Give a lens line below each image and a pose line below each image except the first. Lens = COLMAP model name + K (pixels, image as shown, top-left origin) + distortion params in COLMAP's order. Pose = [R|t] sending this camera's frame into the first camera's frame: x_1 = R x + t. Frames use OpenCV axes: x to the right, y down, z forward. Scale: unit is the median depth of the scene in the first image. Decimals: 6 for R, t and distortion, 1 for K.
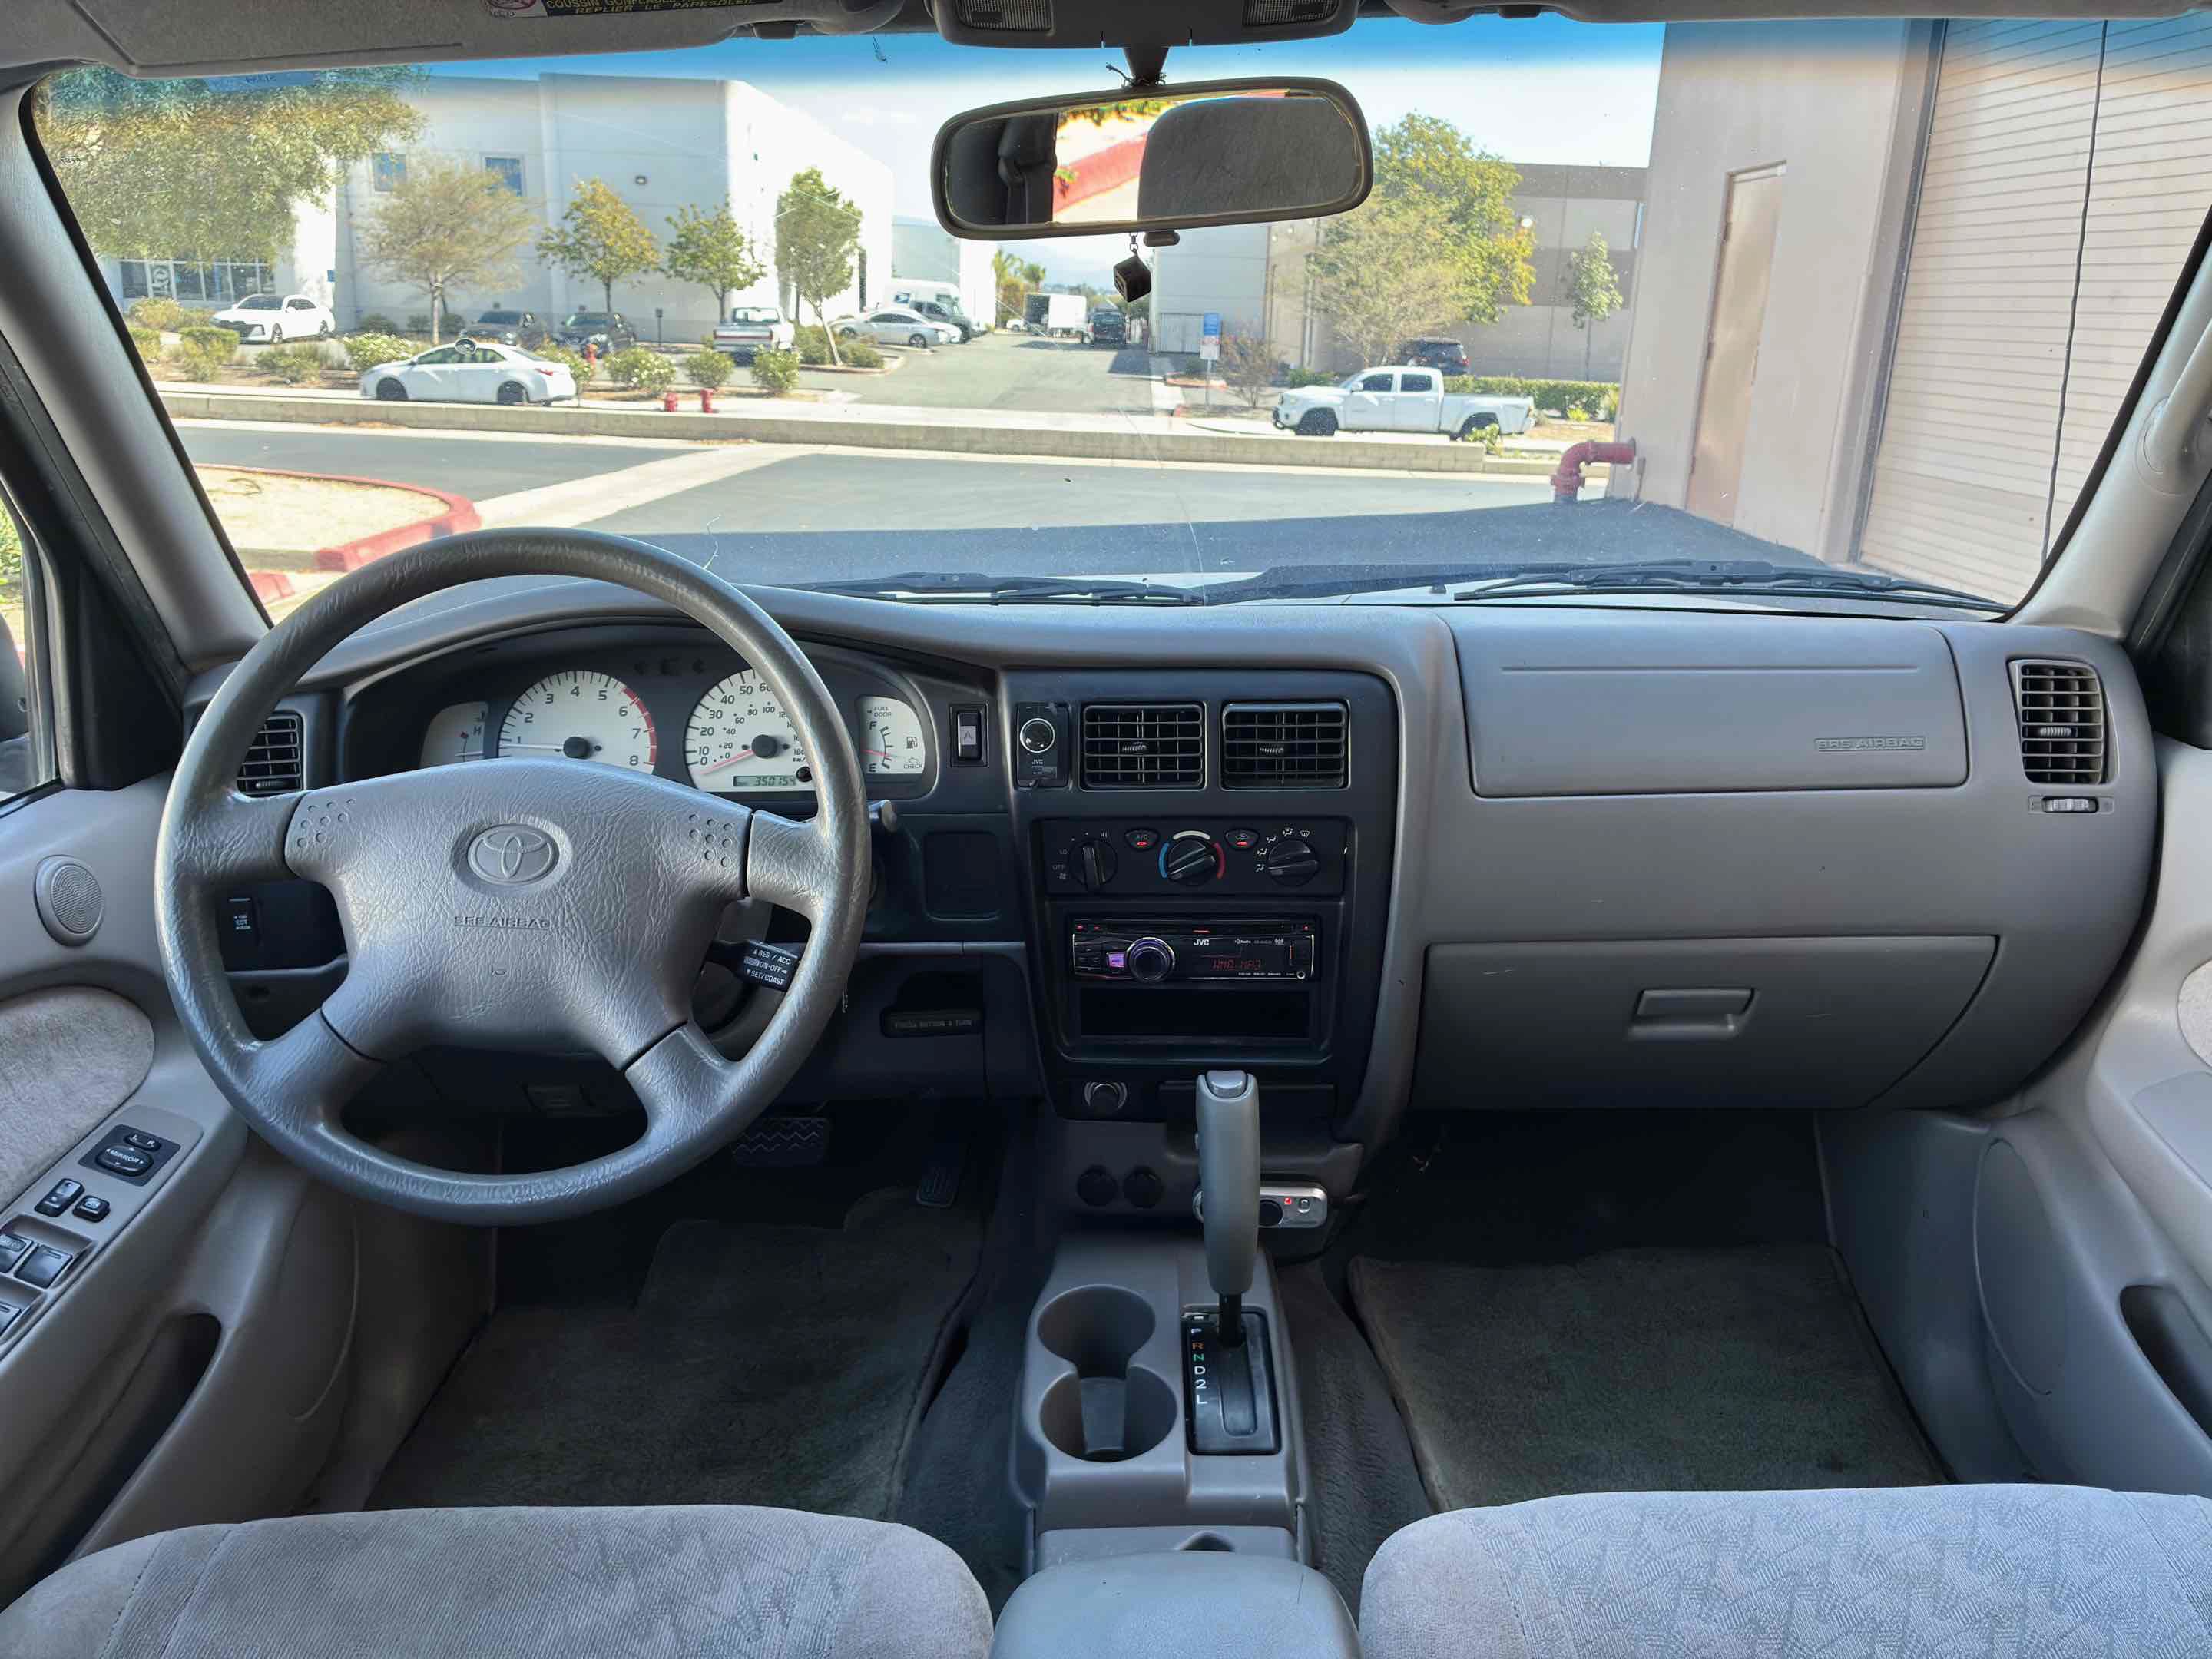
lens RADIAL K [[1688.9, 0, 1086.2], [0, 1688.9, 836.4], [0, 0, 1]] dist [0.067384, -0.099658]
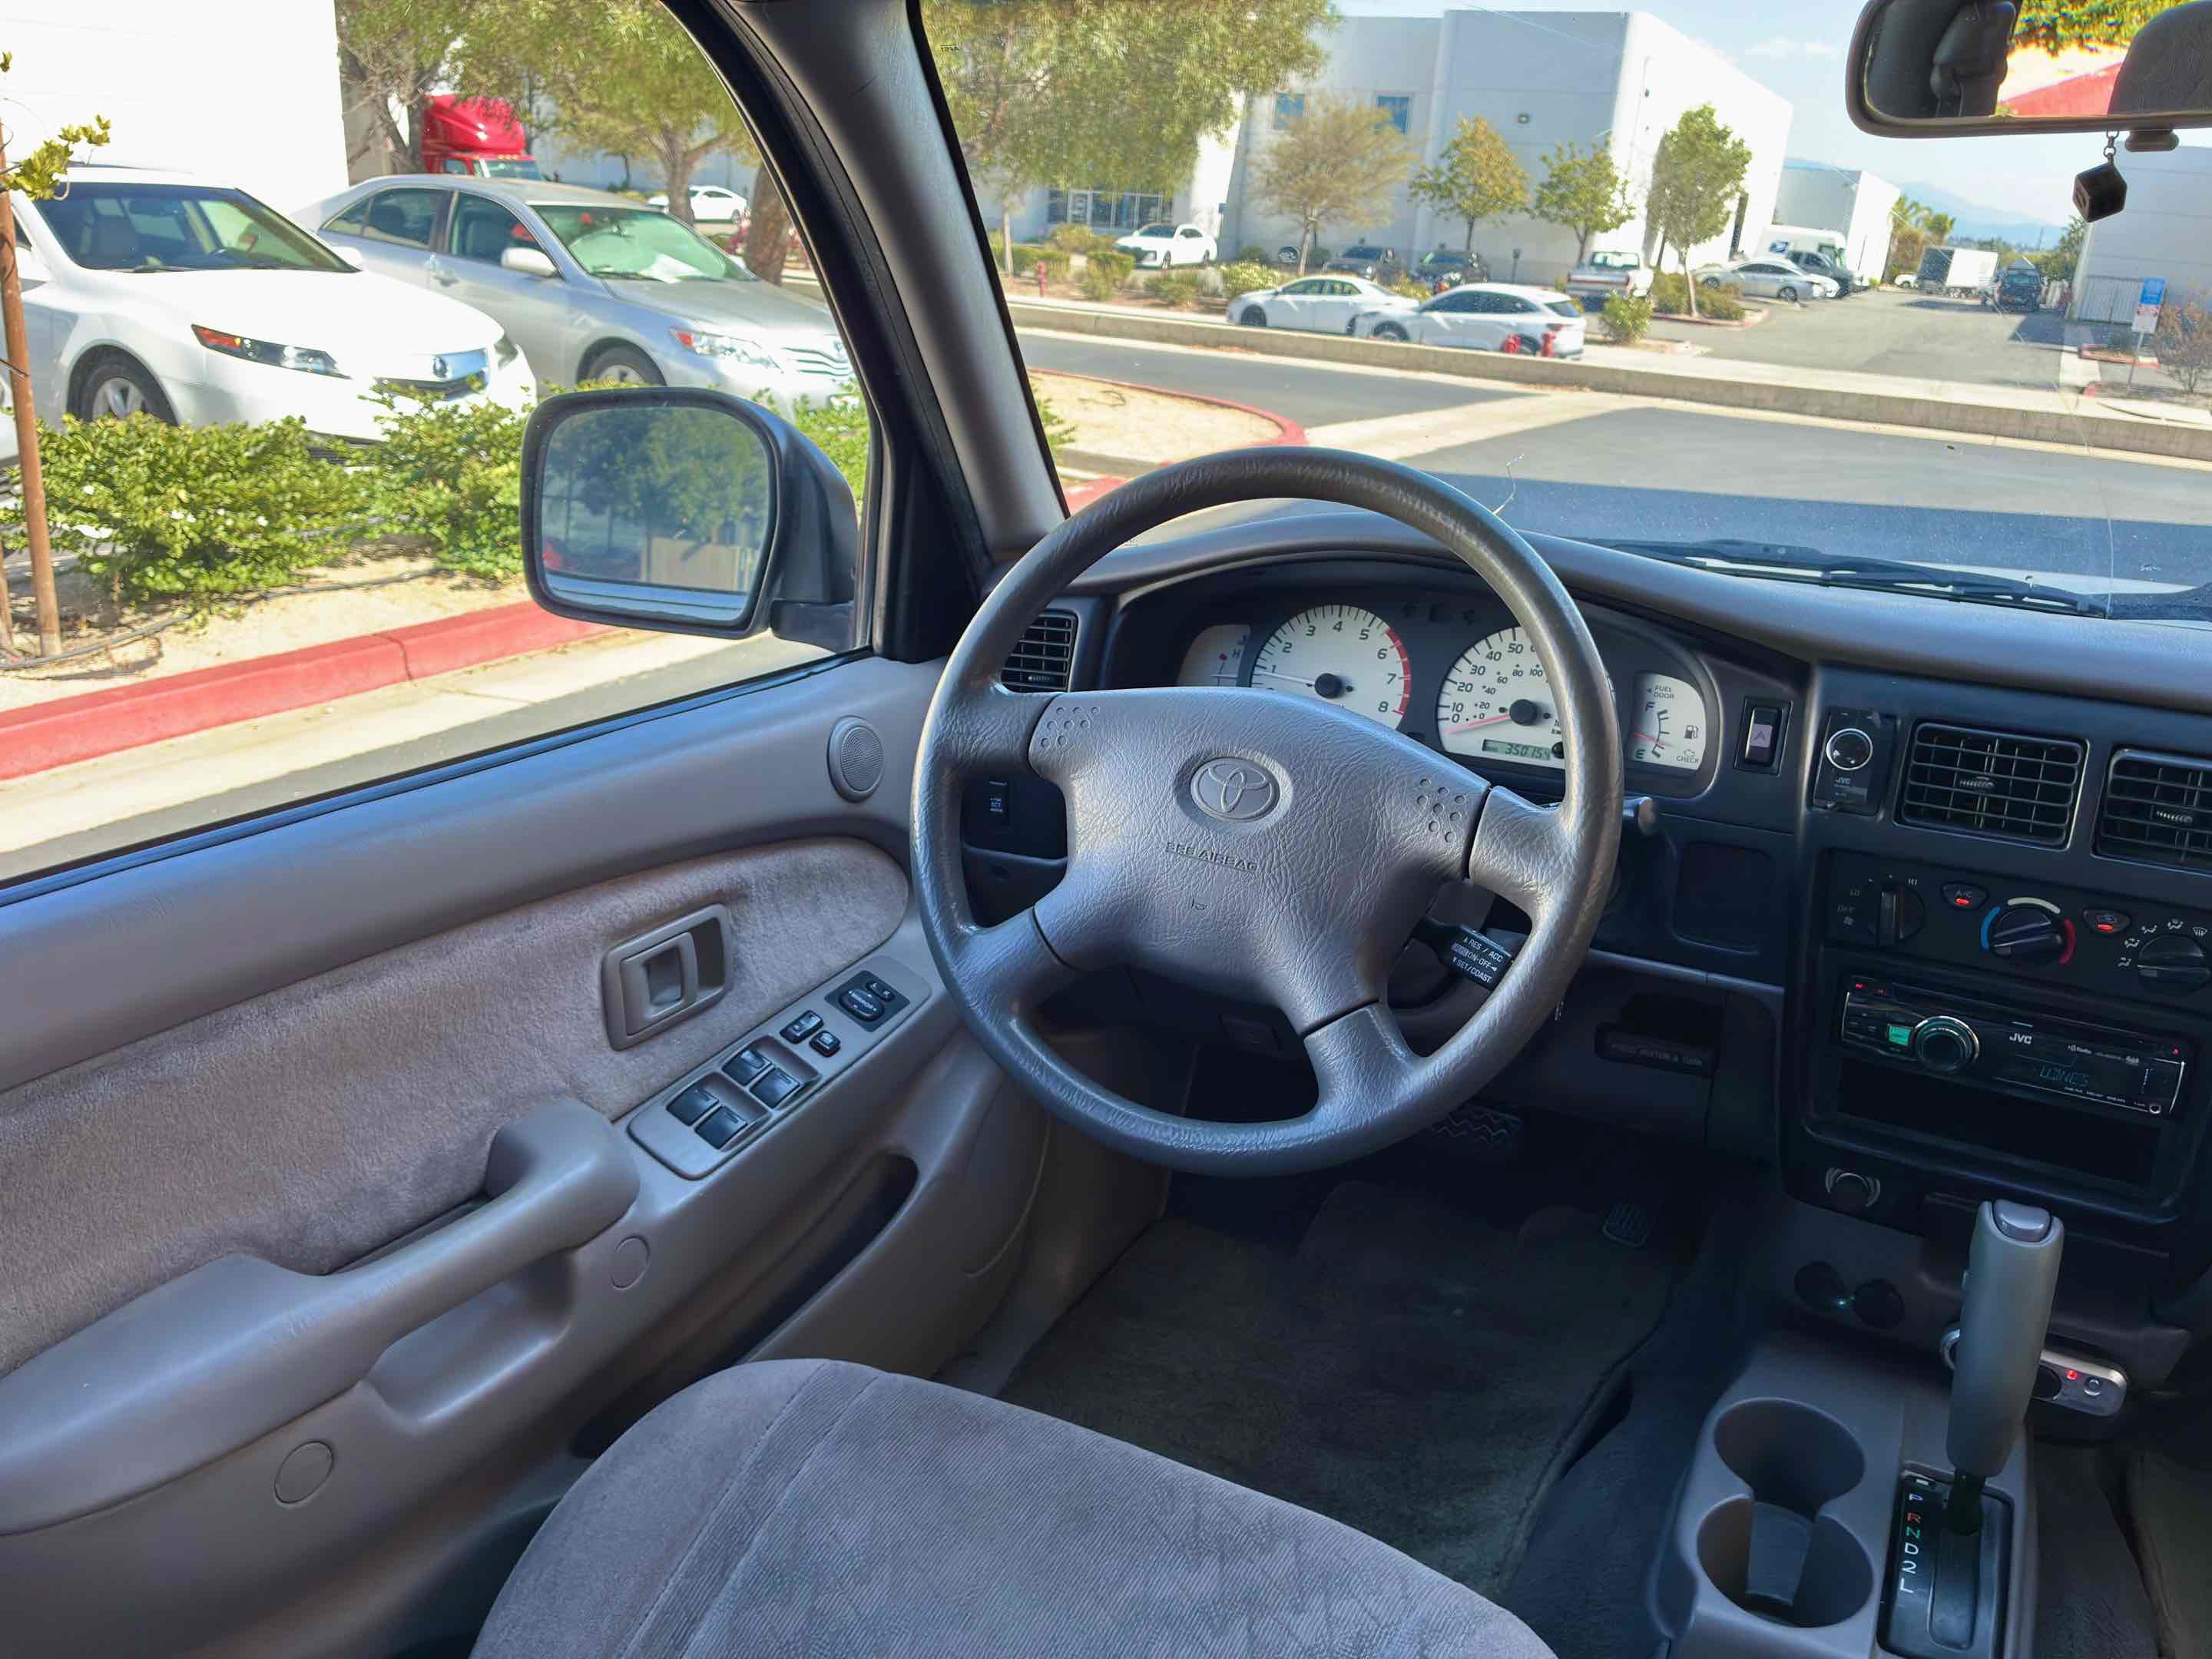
lens RADIAL K [[1685.3, 0, 1106.0], [0, 1685.3, 829.5], [0, 0, 1]] dist [0.027978, -0.044794]
pose [[0.894323, 0.180035, -0.409602, -0.007458], [-0.168136, 0.983604, 0.065222, -0.012447], [0.414628, 0.010539, 0.909930, 0.080549]]
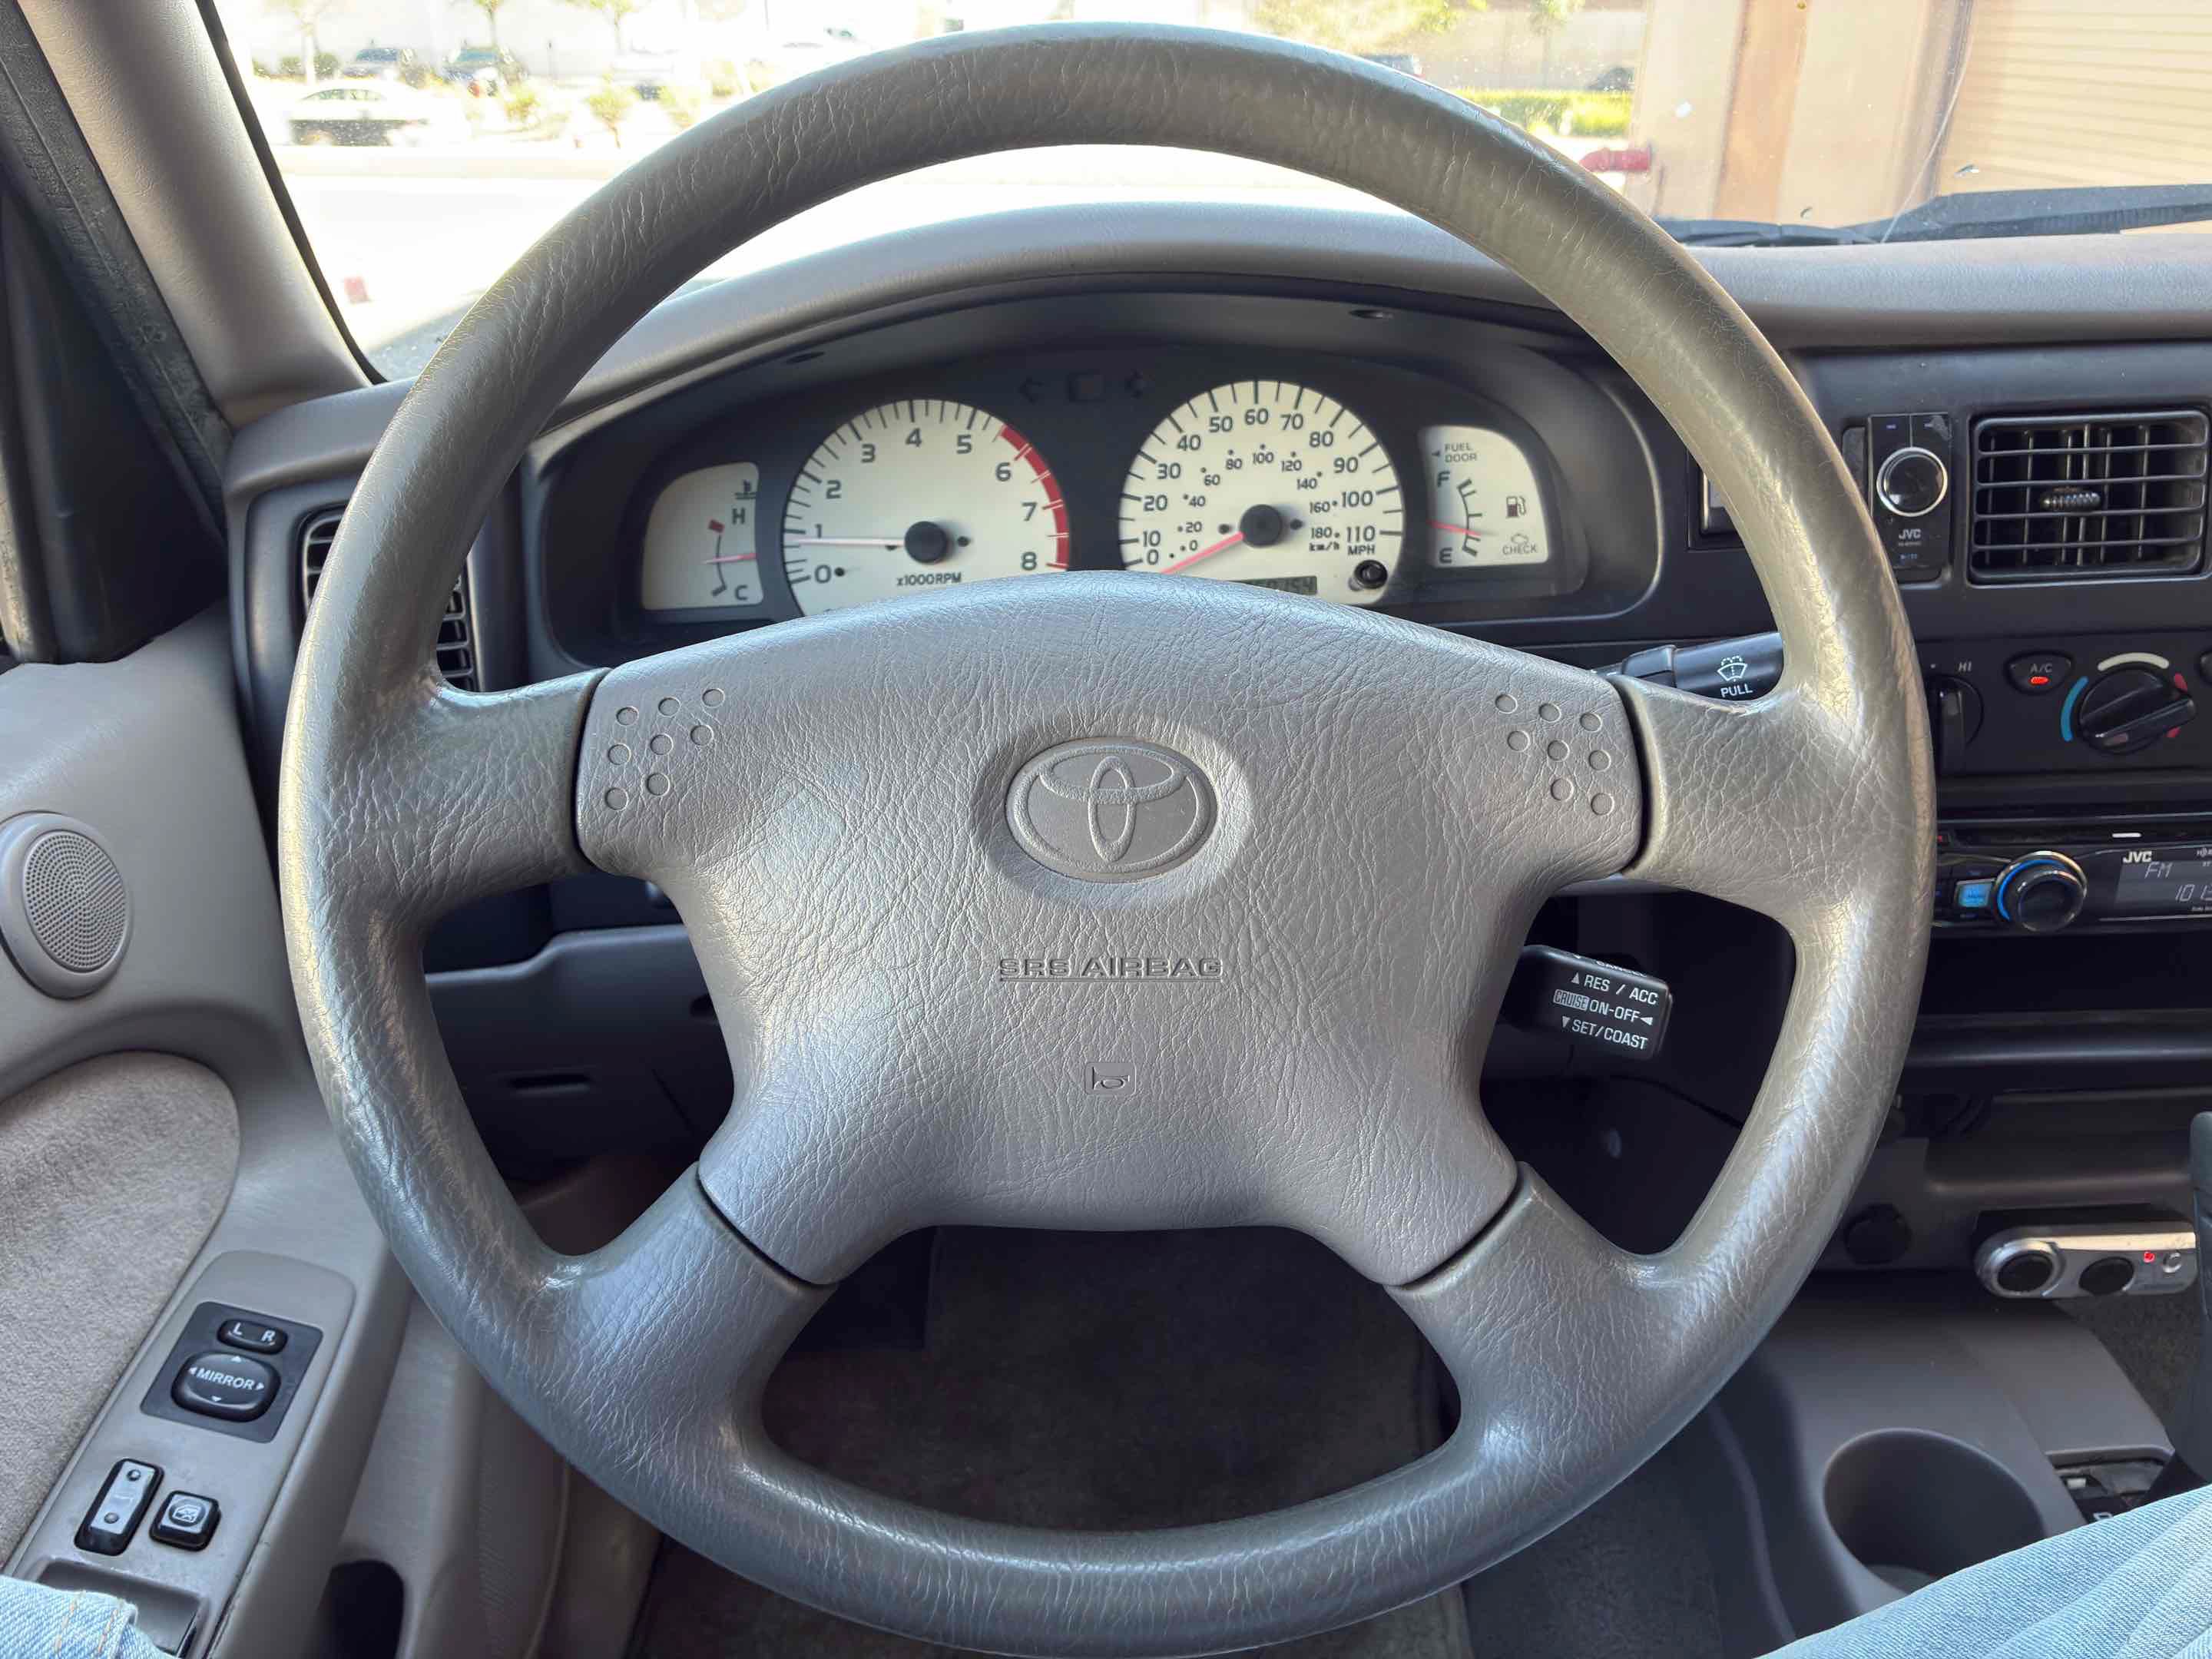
lens RADIAL K [[1688.9, 0, 1086.2], [0, 1688.9, 836.4], [0, 0, 1]] dist [0.067384, -0.099658]
pose [[0.998541, -0.043631, 0.031826, -0.269282], [0.038768, 0.989388, 0.140033, -0.032026], [-0.037598, -0.138595, 0.989635, 0.432028]]
